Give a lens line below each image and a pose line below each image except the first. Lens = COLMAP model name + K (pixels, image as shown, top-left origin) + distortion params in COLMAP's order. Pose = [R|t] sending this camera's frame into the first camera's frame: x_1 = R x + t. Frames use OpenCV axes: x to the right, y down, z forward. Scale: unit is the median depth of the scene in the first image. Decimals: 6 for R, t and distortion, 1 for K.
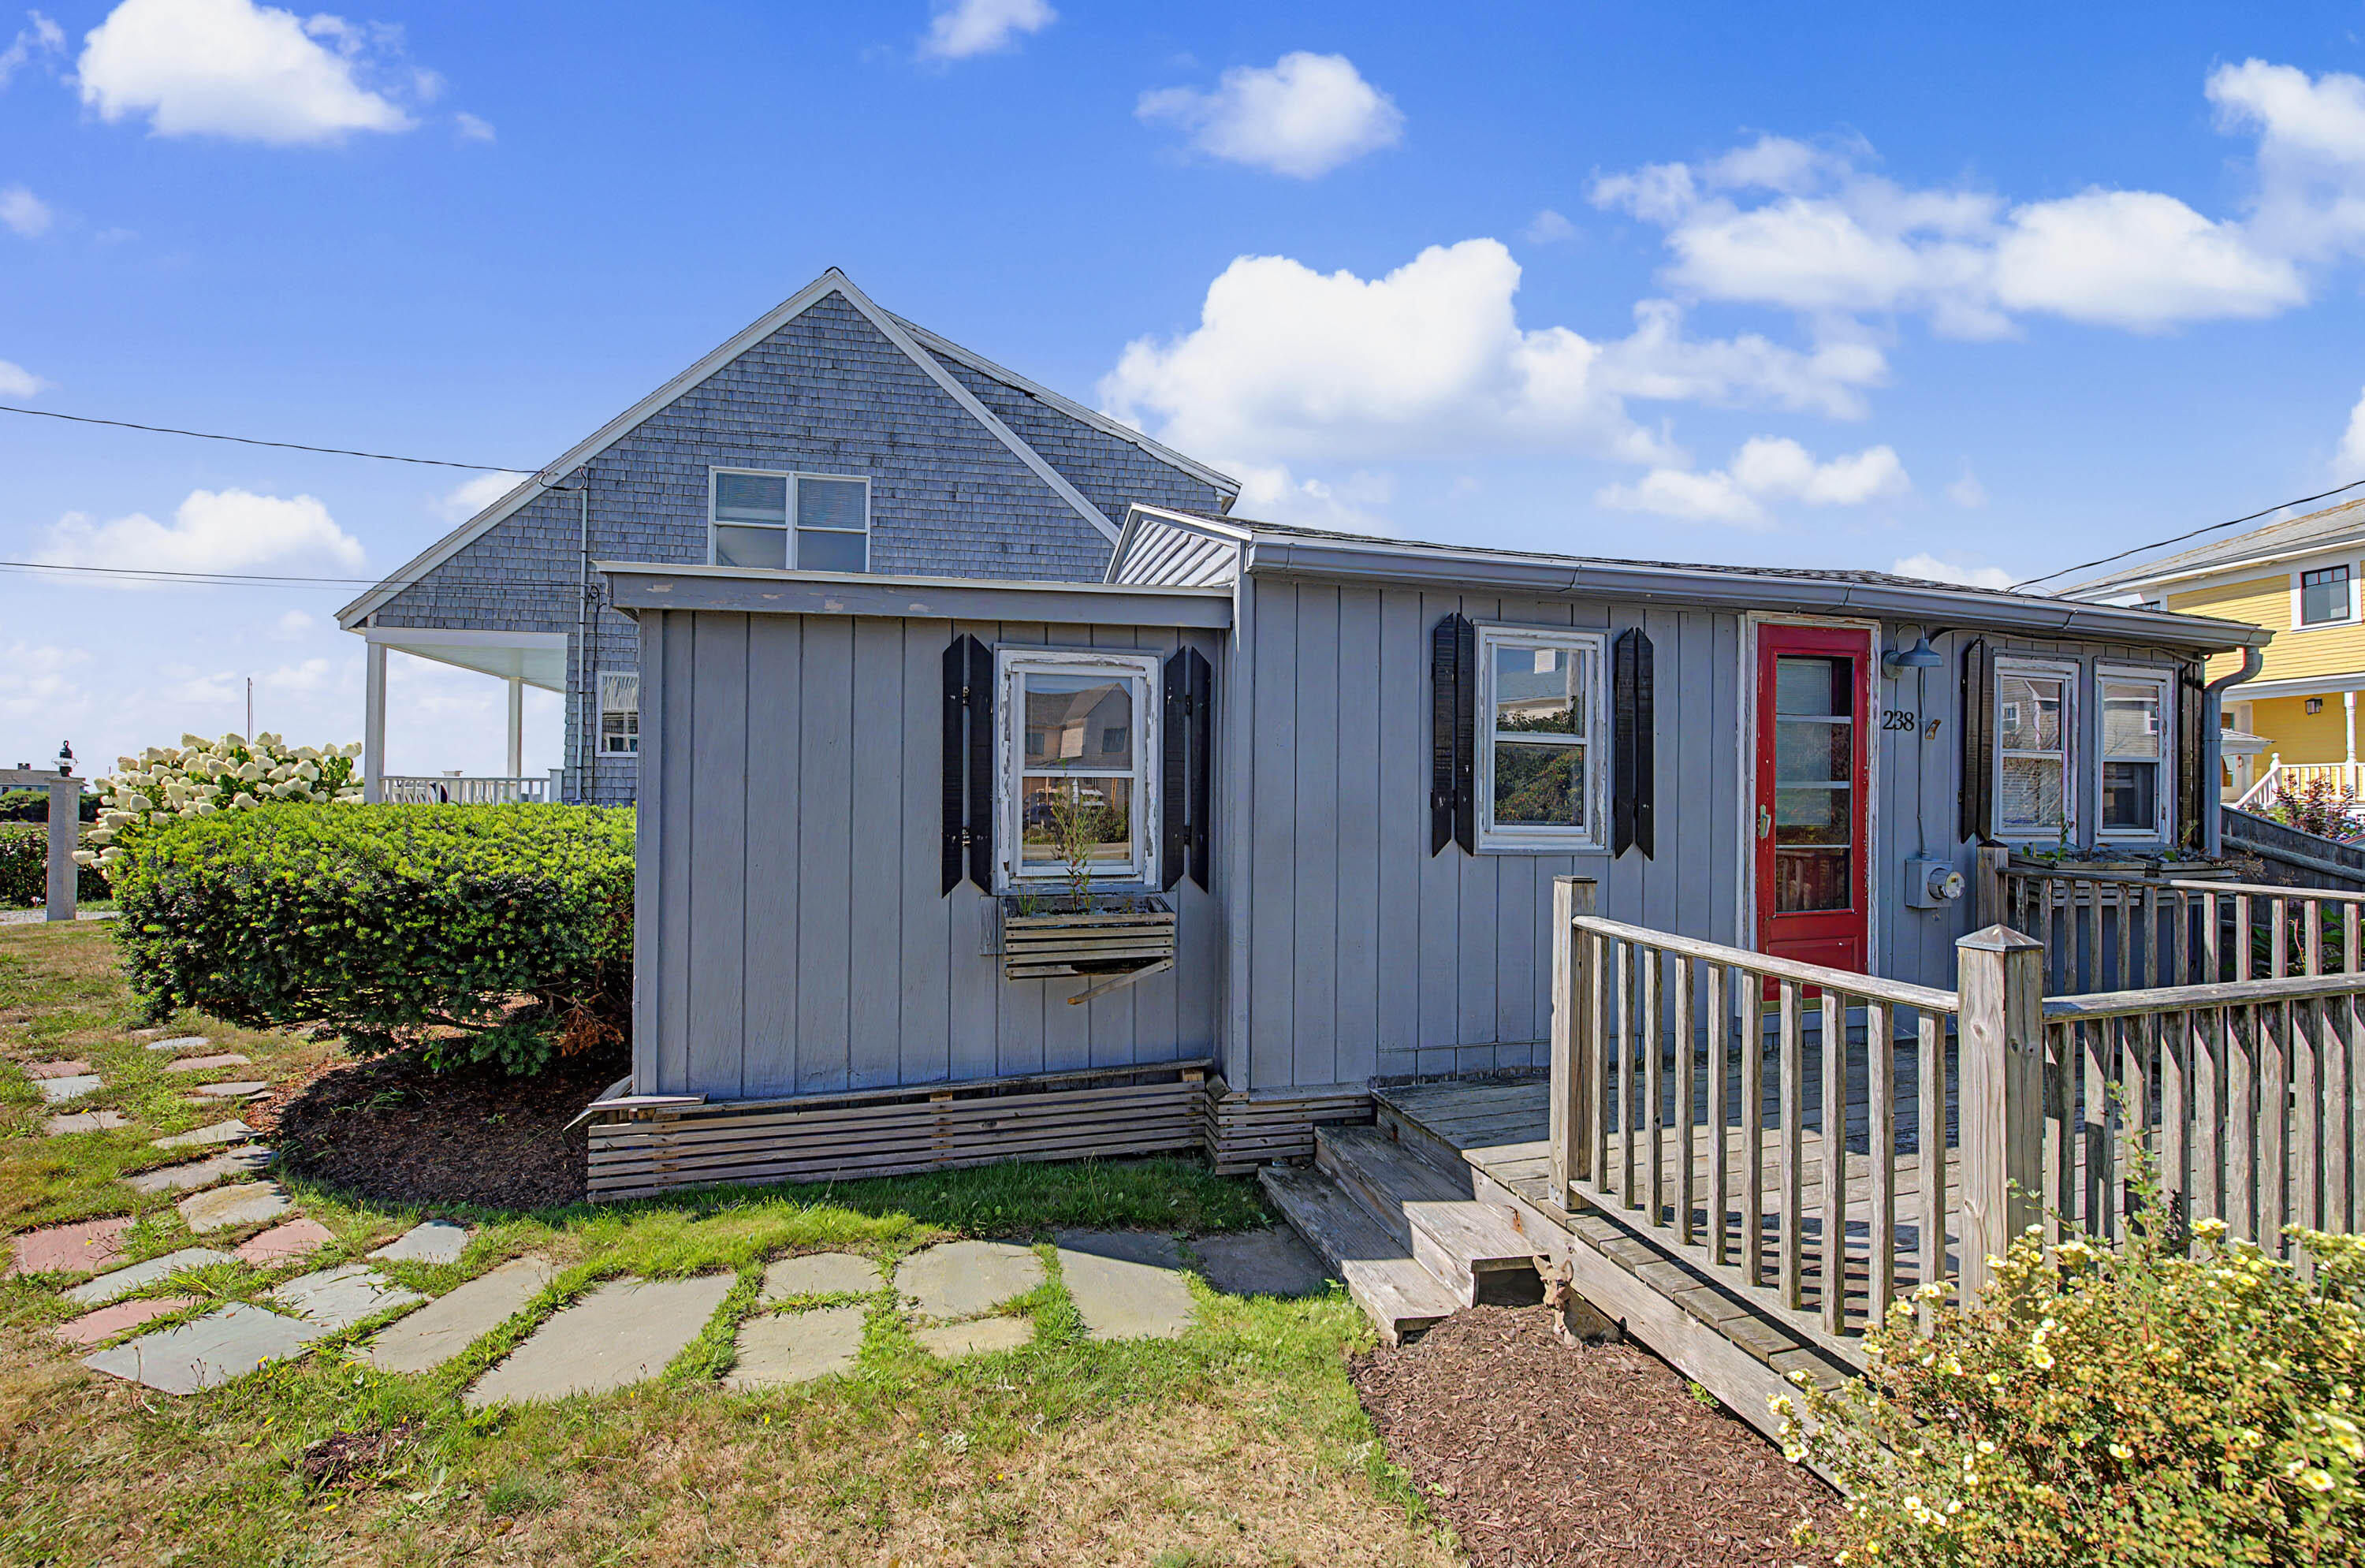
lens RADIAL K [[930.1, 0, 1228.0], [0, 930.1, 769.2], [0, 0, 1]] dist [0.000049, -0.000002]
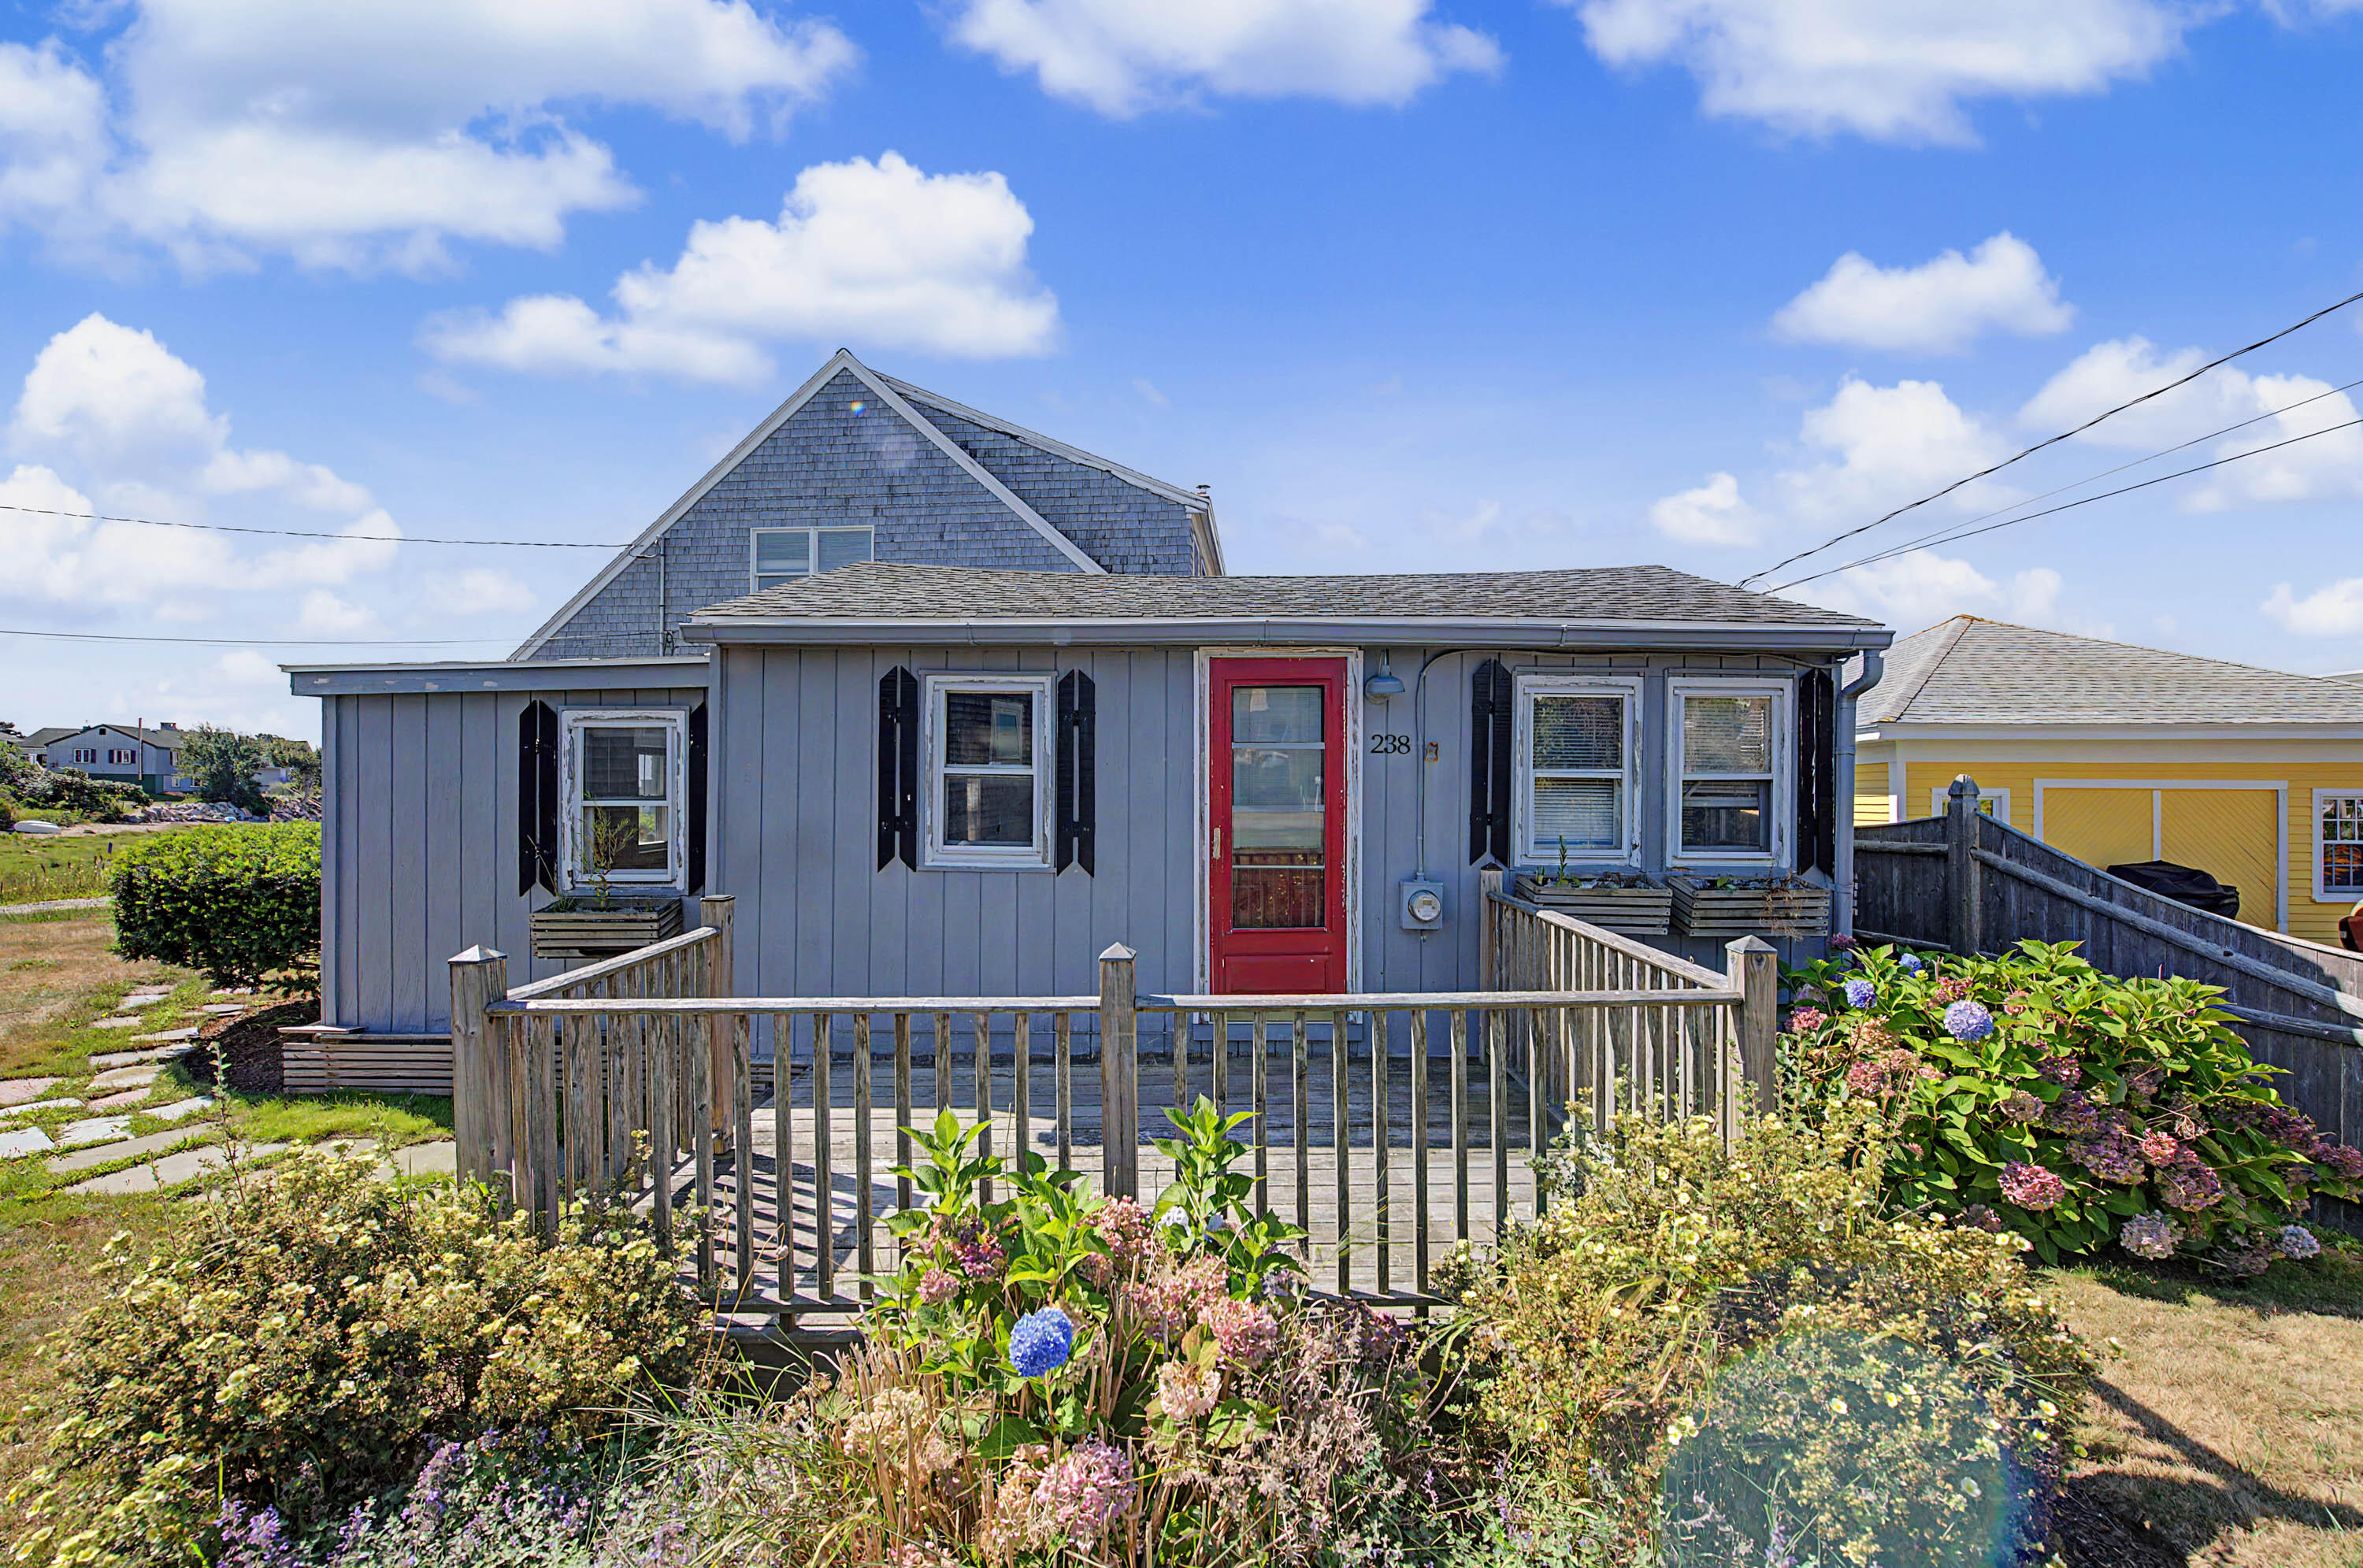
lens RADIAL K [[930.3, 0, 1178.8], [0, 930.3, 769.4], [0, 0, 1]] dist [-0.003241, -0.000445]
pose [[0.964539, -0.010647, -0.263725, 0.781566], [0.012067, 0.999920, 0.003766, -0.031995], [0.263664, -0.006815, 0.964591, -0.041105]]
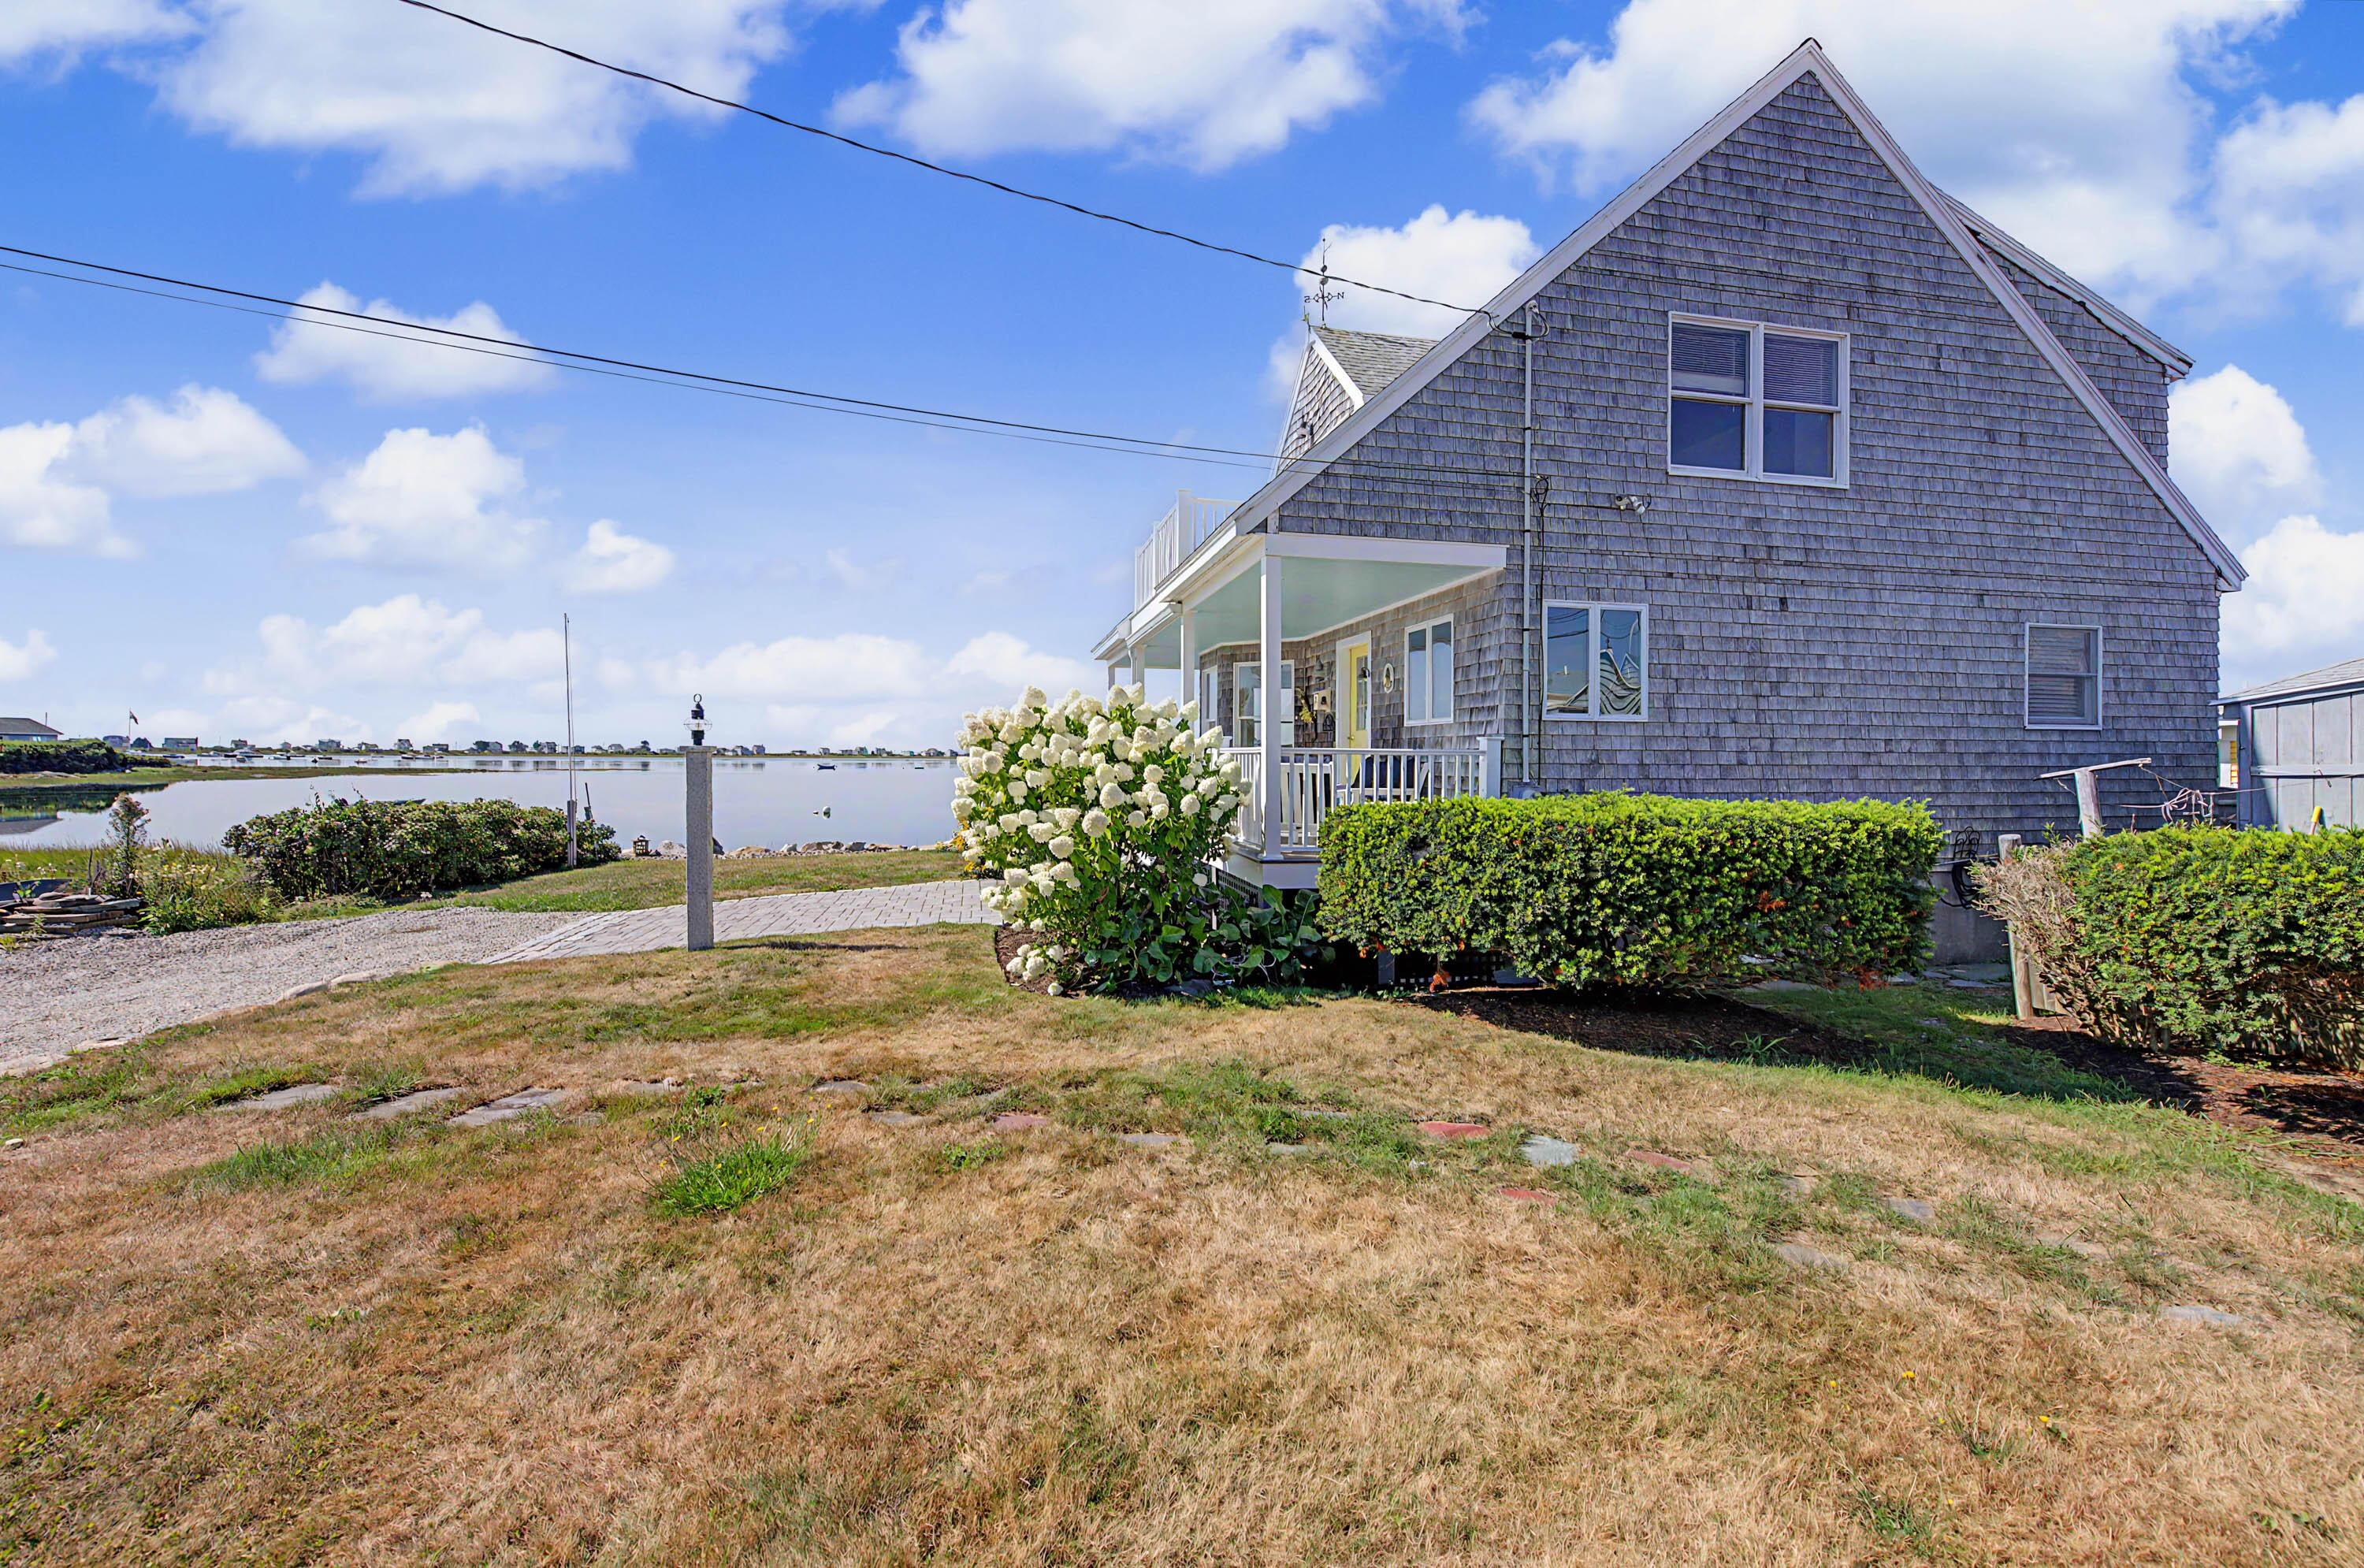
lens RADIAL K [[934.1, 0, 1189.2], [0, 934.1, 774.1], [0, 0, 1]] dist [0.000997, -0.003018]
pose [[0.999431, -0.007553, 0.032862, -2.569474], [0.006601, 0.999558, 0.028976, 0.013818], [-0.033067, -0.028743, 0.999040, 0.773350]]
